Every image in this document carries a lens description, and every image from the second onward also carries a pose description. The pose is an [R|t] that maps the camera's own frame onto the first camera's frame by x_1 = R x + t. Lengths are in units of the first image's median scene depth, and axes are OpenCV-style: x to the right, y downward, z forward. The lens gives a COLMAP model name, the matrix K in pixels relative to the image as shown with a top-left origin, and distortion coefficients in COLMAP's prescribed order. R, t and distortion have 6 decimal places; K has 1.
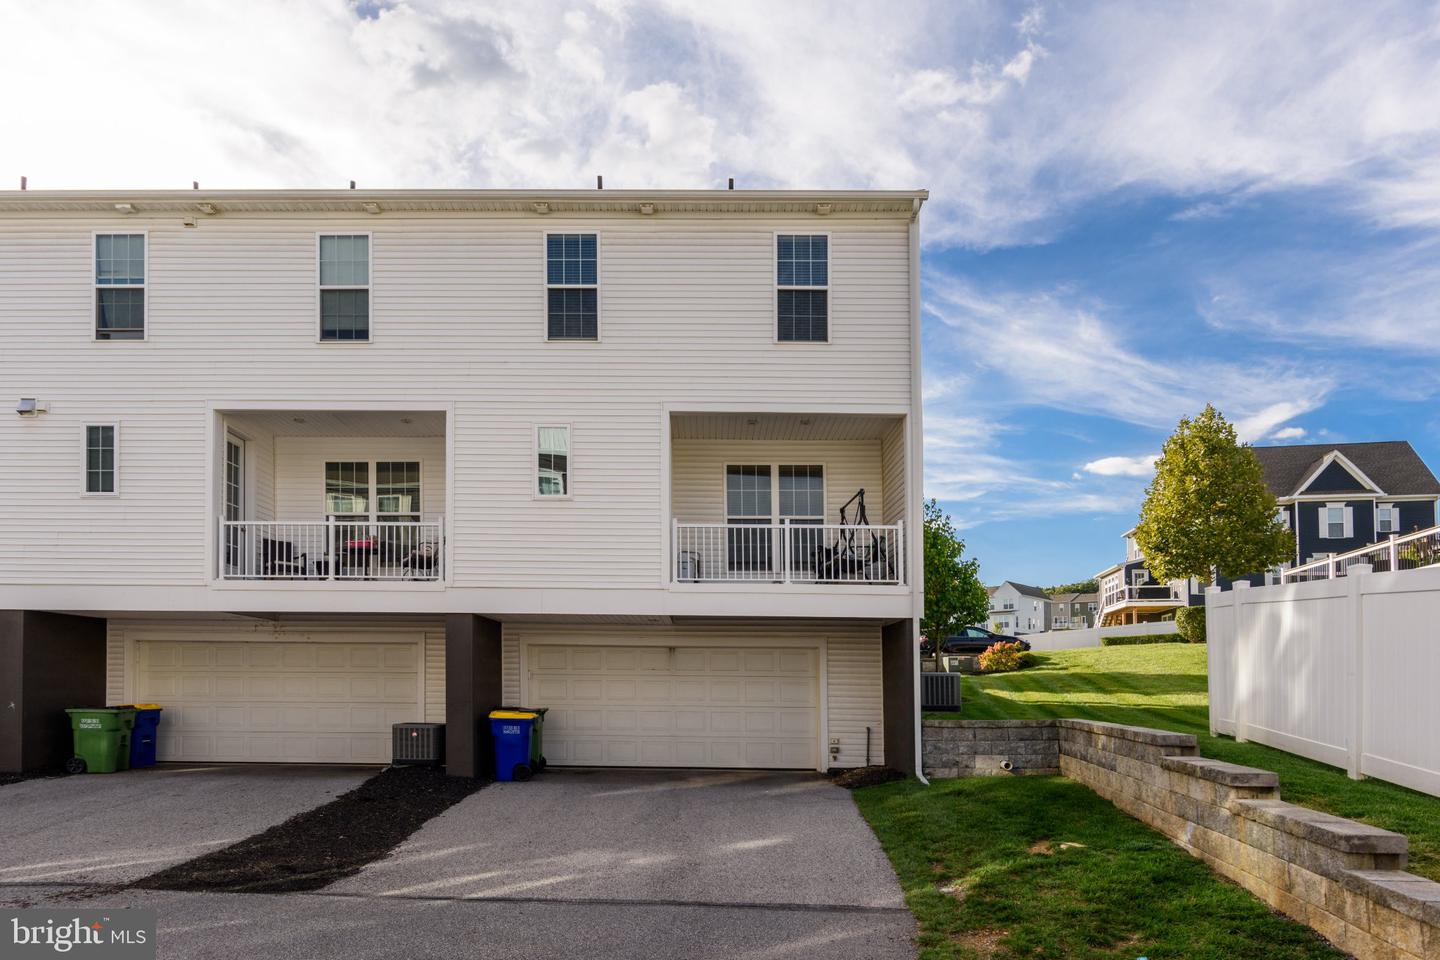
lens RADIAL K [[811.6, 0, 720.5], [0, 811.6, 522.6], [0, 0, 1]] dist [0.003357, -0.000056]
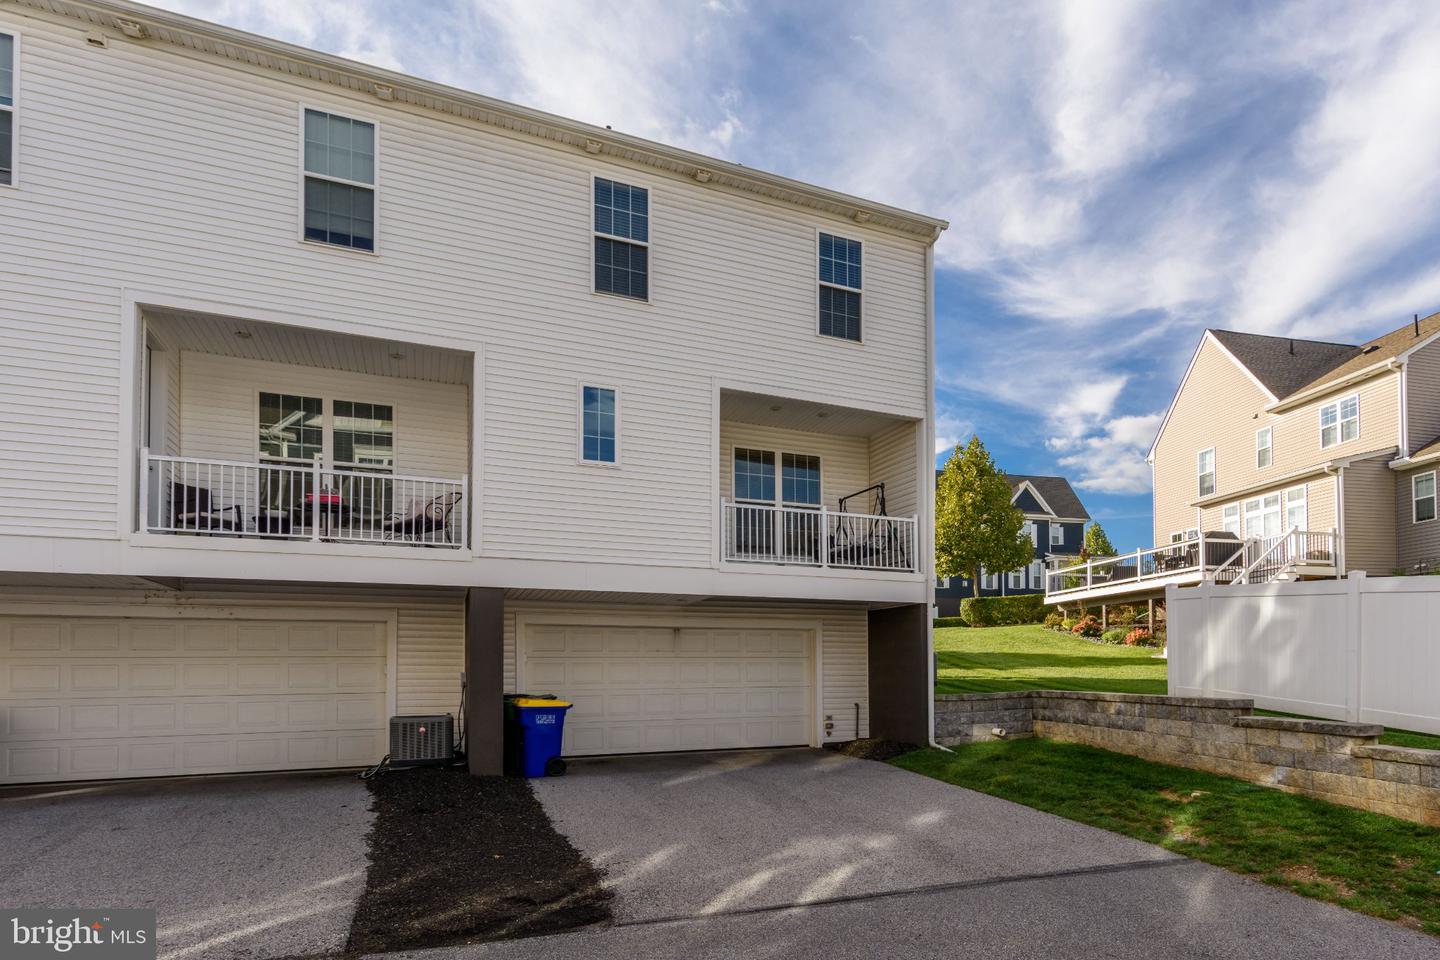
lens RADIAL K [[771.5, 0, 782.9], [0, 771.5, 515.3], [0, 0, 1]] dist [0.003652, -0.000268]
pose [[0.910564, 0.066460, 0.407992, -0.346160], [-0.068632, 0.997598, -0.009332, 0.019106], [-0.407632, -0.019504, 0.912938, 0.109928]]
